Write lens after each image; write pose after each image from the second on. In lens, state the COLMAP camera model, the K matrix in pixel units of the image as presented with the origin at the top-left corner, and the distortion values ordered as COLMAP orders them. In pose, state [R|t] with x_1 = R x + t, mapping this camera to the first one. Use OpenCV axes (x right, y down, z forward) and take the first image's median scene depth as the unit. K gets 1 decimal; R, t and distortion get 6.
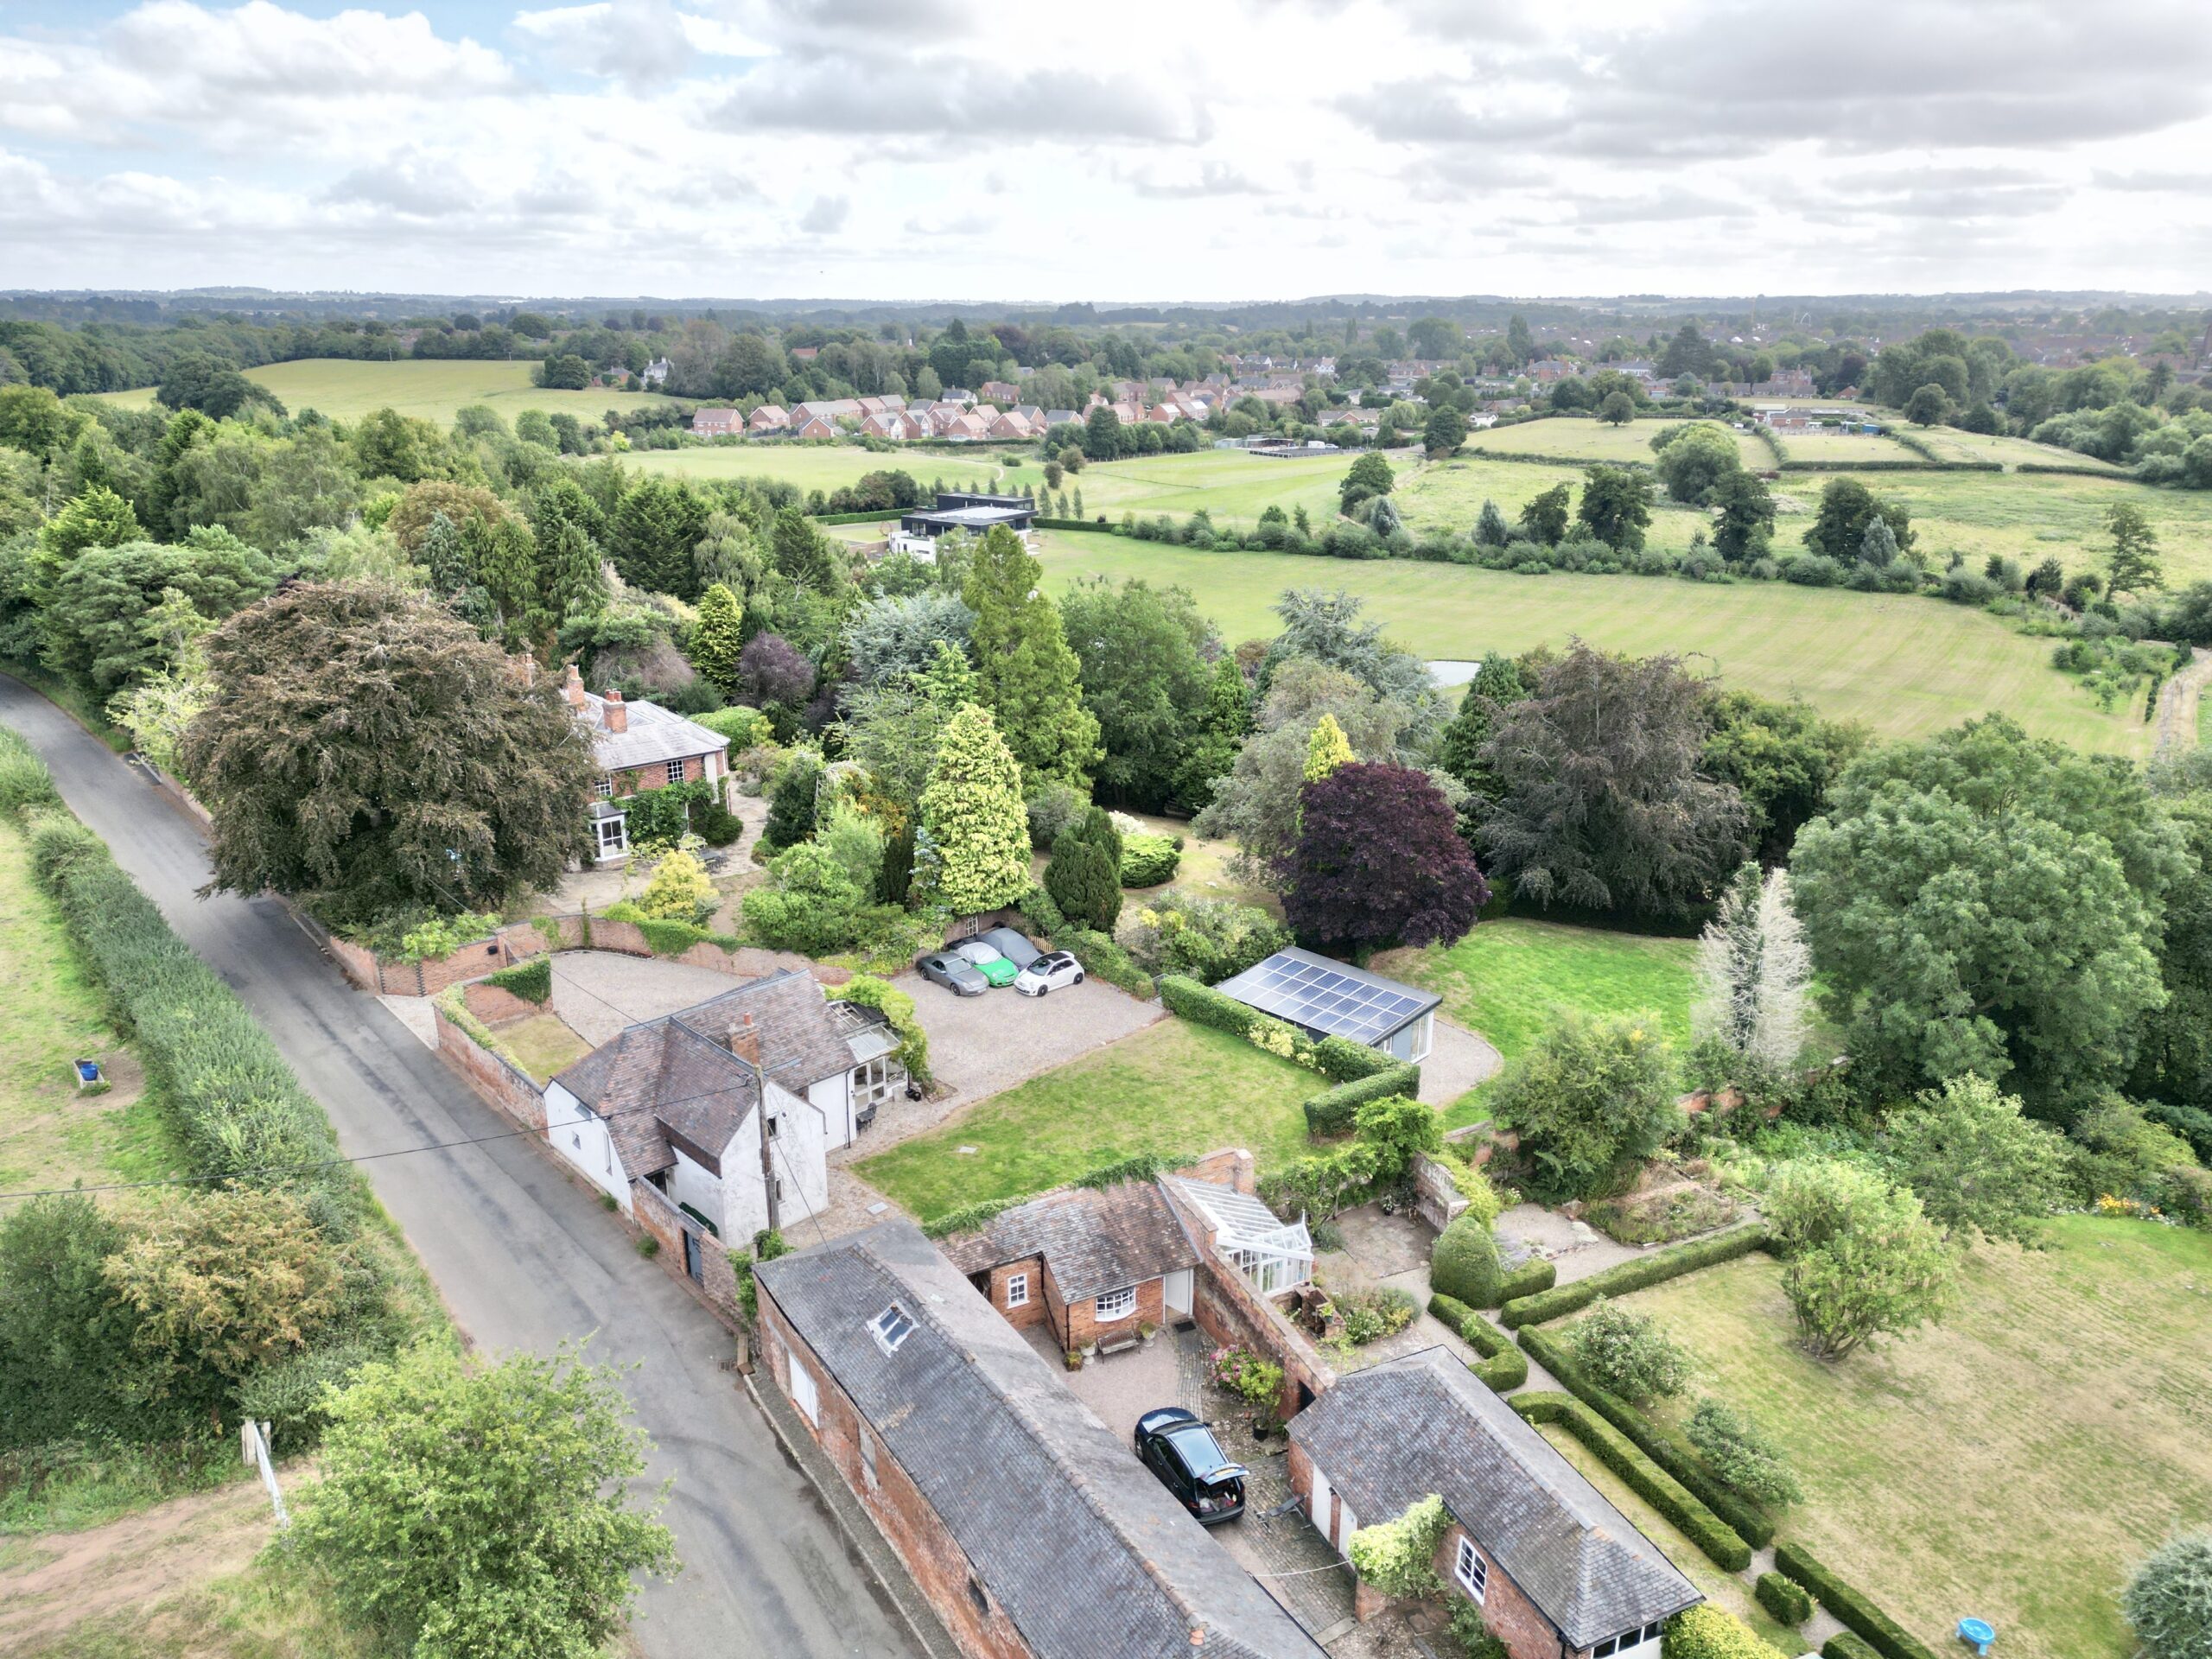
lens RADIAL K [[1541.9, 0, 1102.0], [0, 1541.9, 838.3], [0, 0, 1]] dist [0.076460, -0.068610]
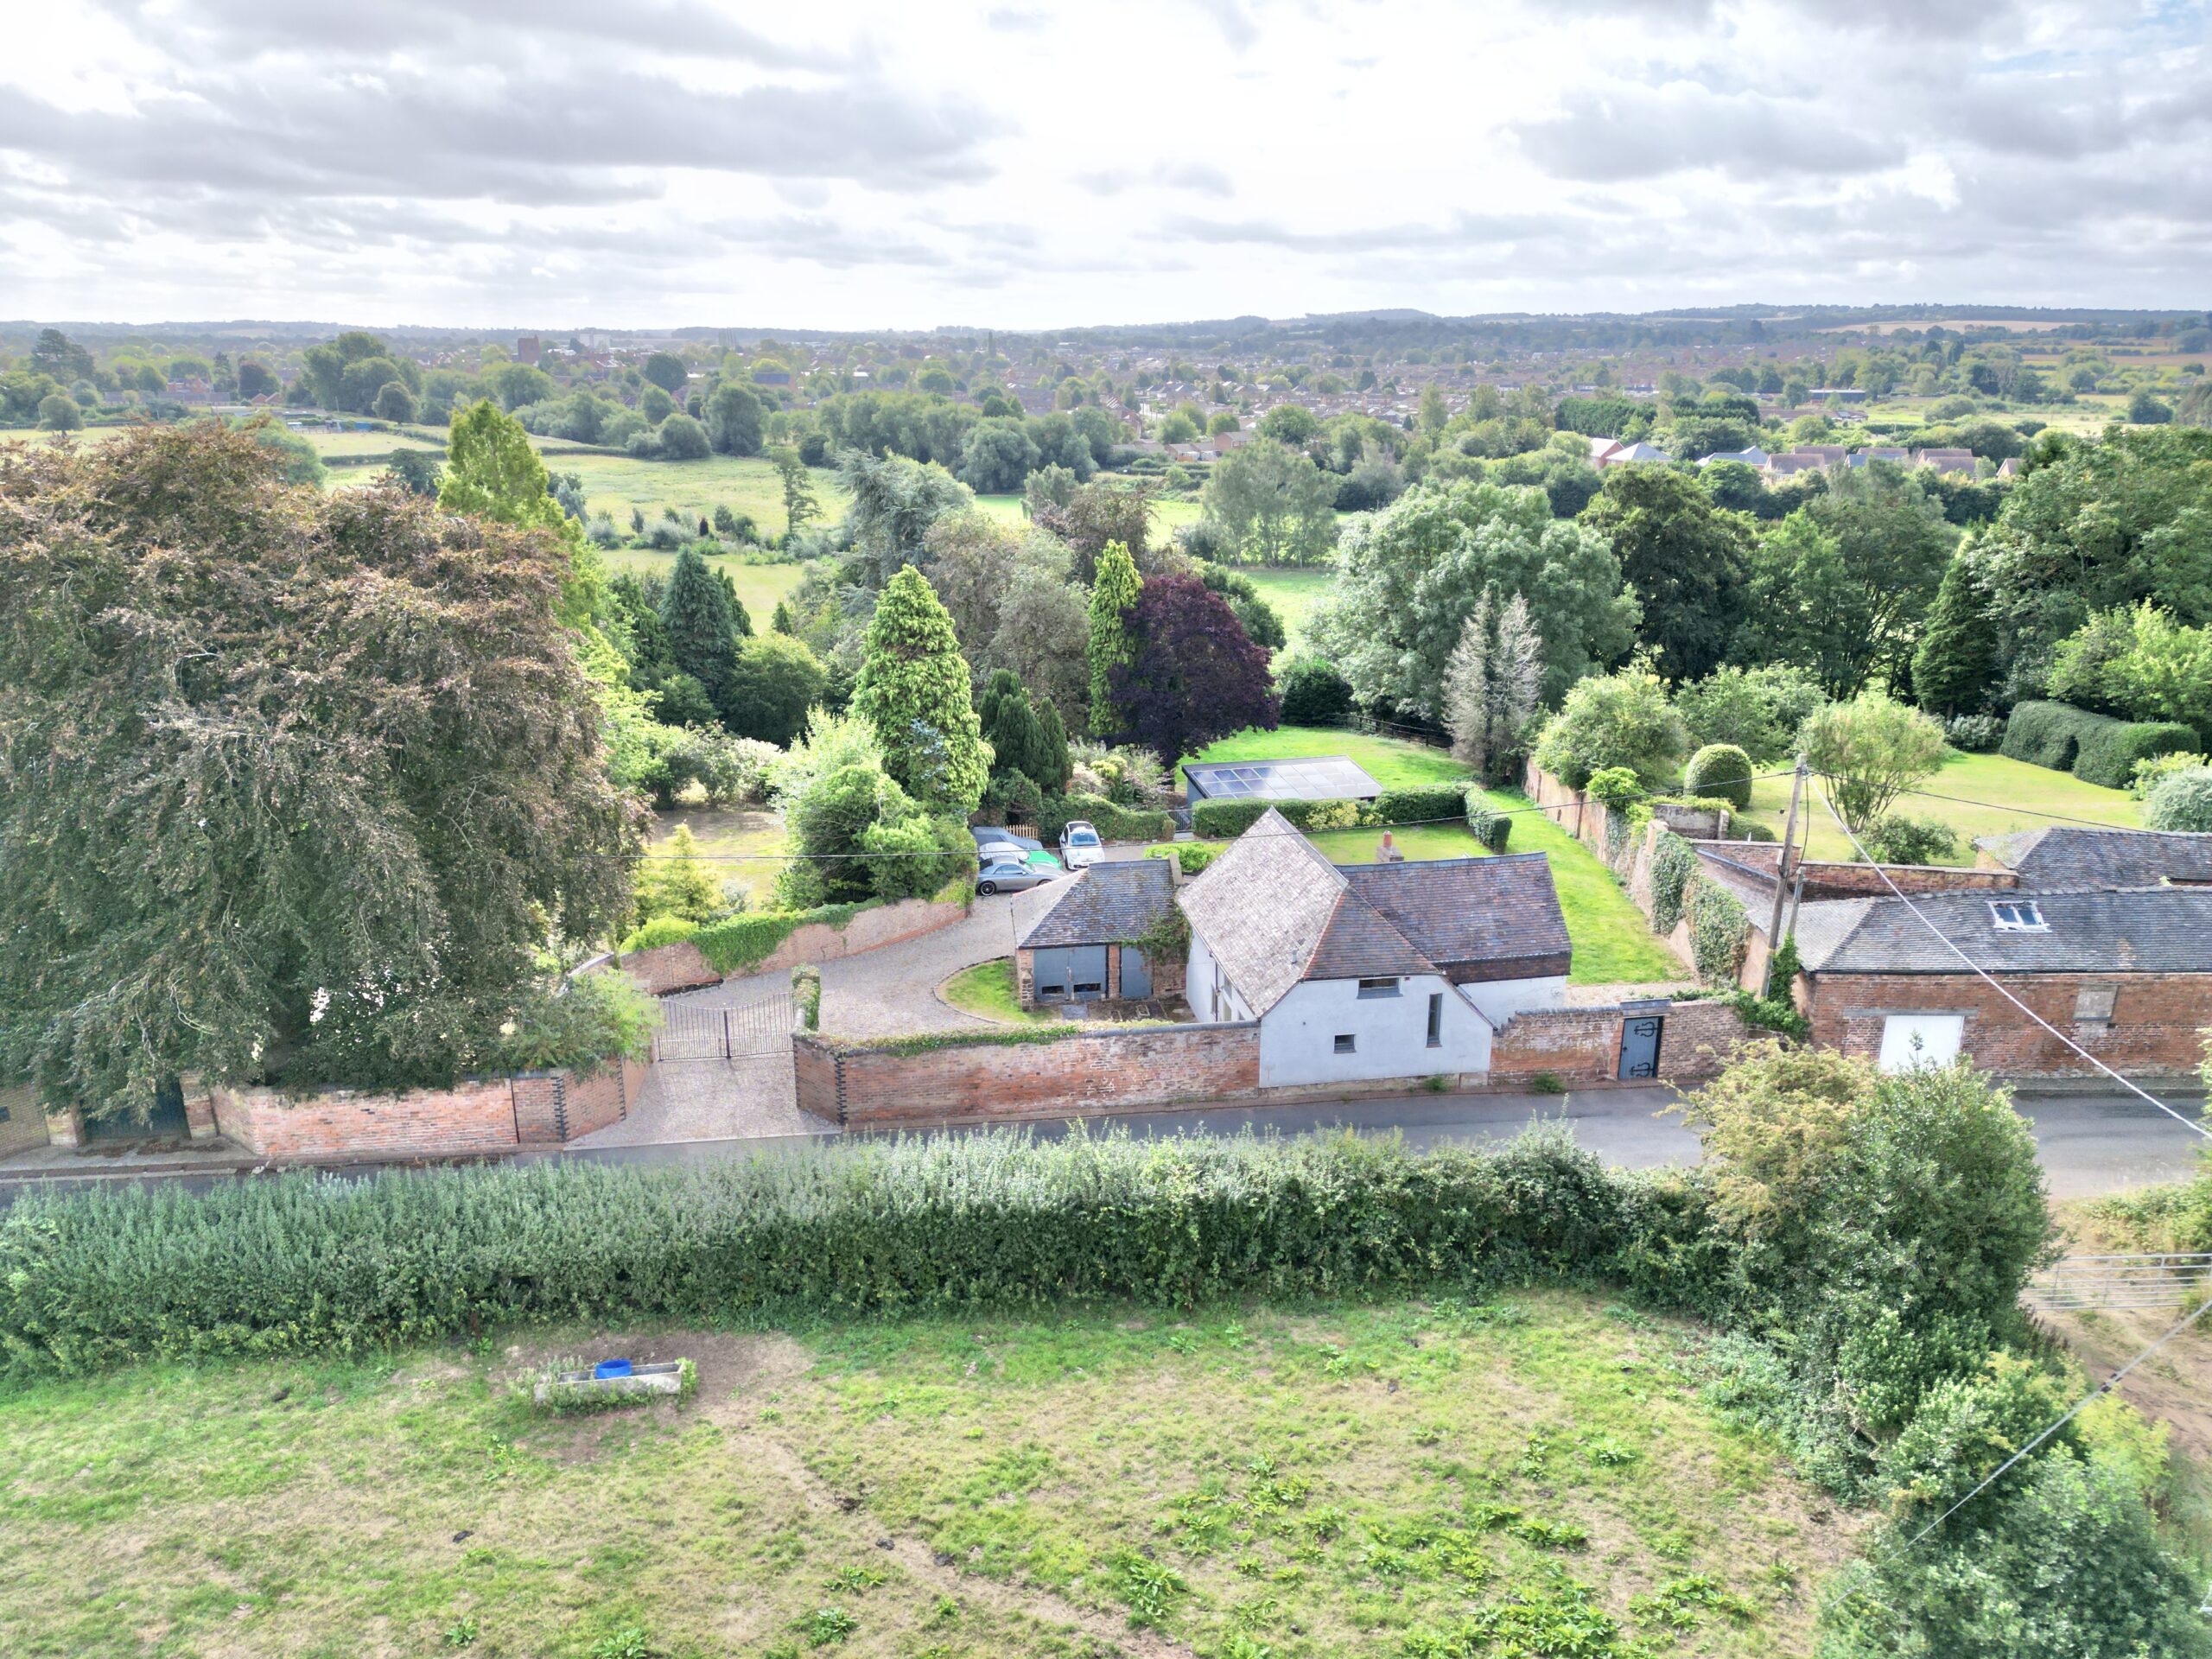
lens RADIAL K [[1541.9, 0, 1102.0], [0, 1541.9, 838.3], [0, 0, 1]] dist [0.076460, -0.068610]
pose [[0.547305, -0.255903, 0.796850, -0.646391], [0.269938, 0.955200, 0.121353, -0.018740], [-0.792206, 0.148684, 0.591864, 0.414882]]
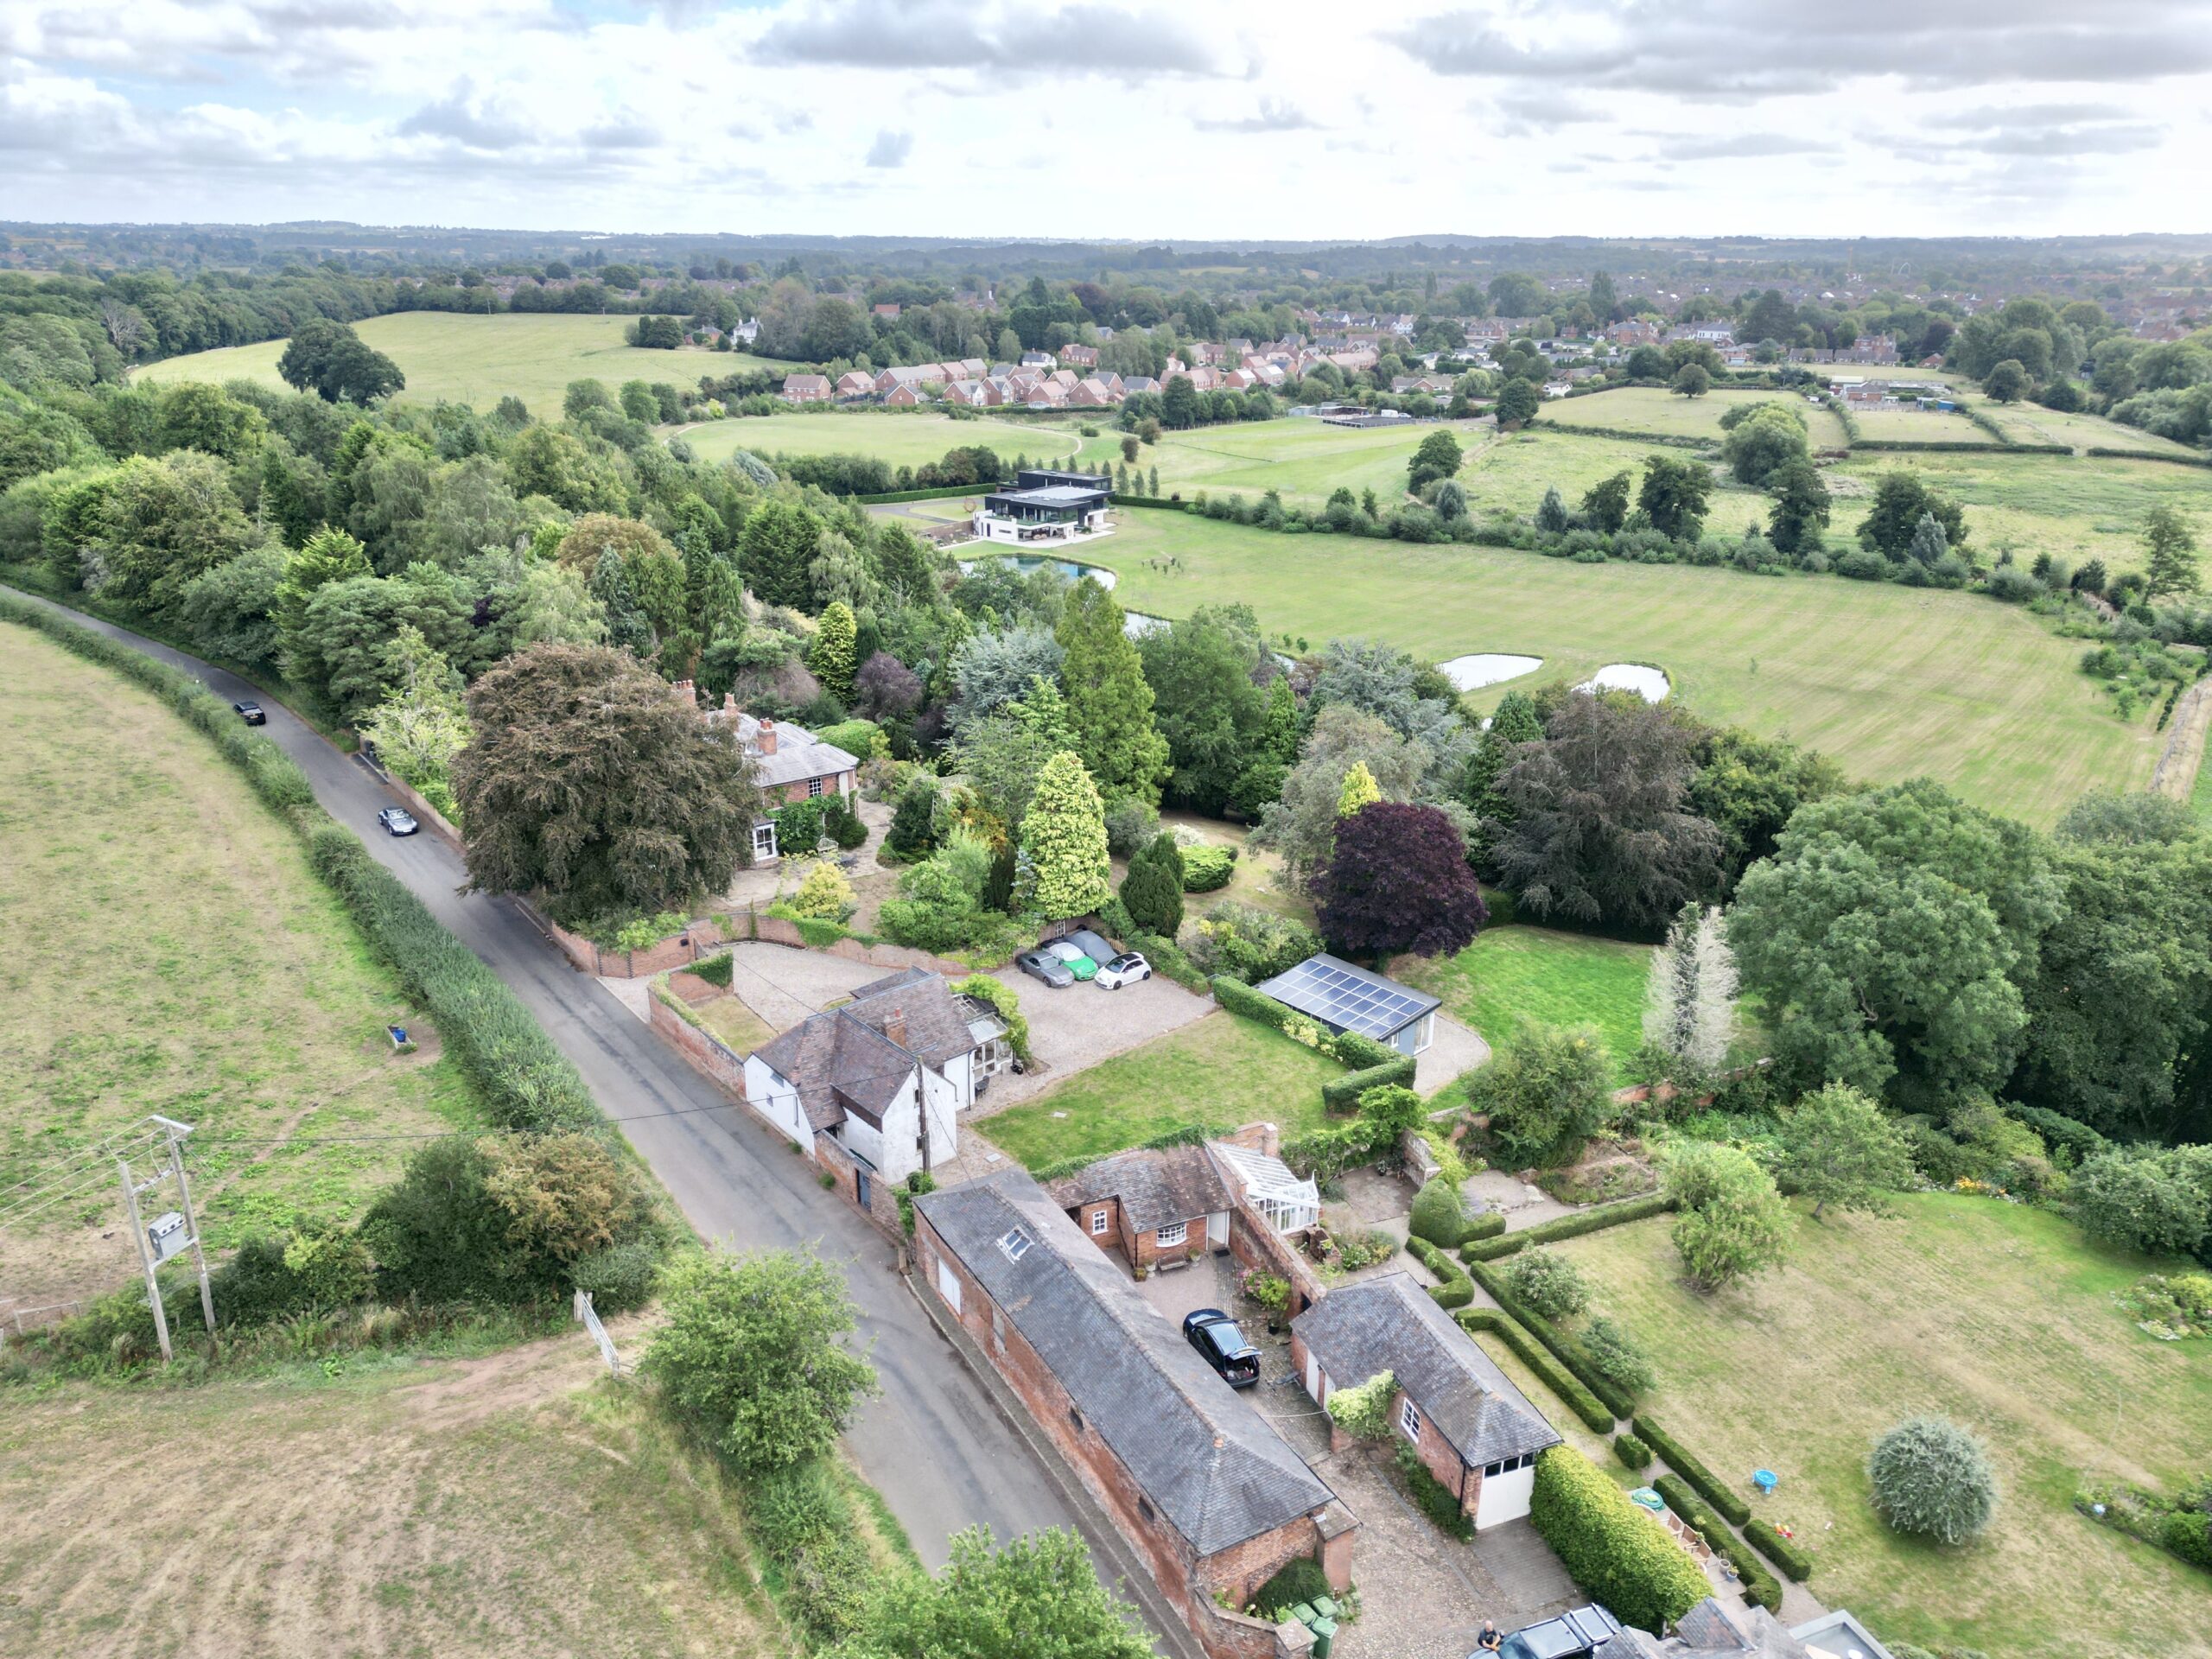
lens RADIAL K [[1541.9, 0, 1102.0], [0, 1541.9, 838.3], [0, 0, 1]] dist [0.076460, -0.068610]
pose [[0.998847, 0.022576, -0.042365, -0.001339], [-0.021040, 0.999117, 0.036363, -0.055280], [0.043149, -0.035429, 0.998440, -0.200847]]
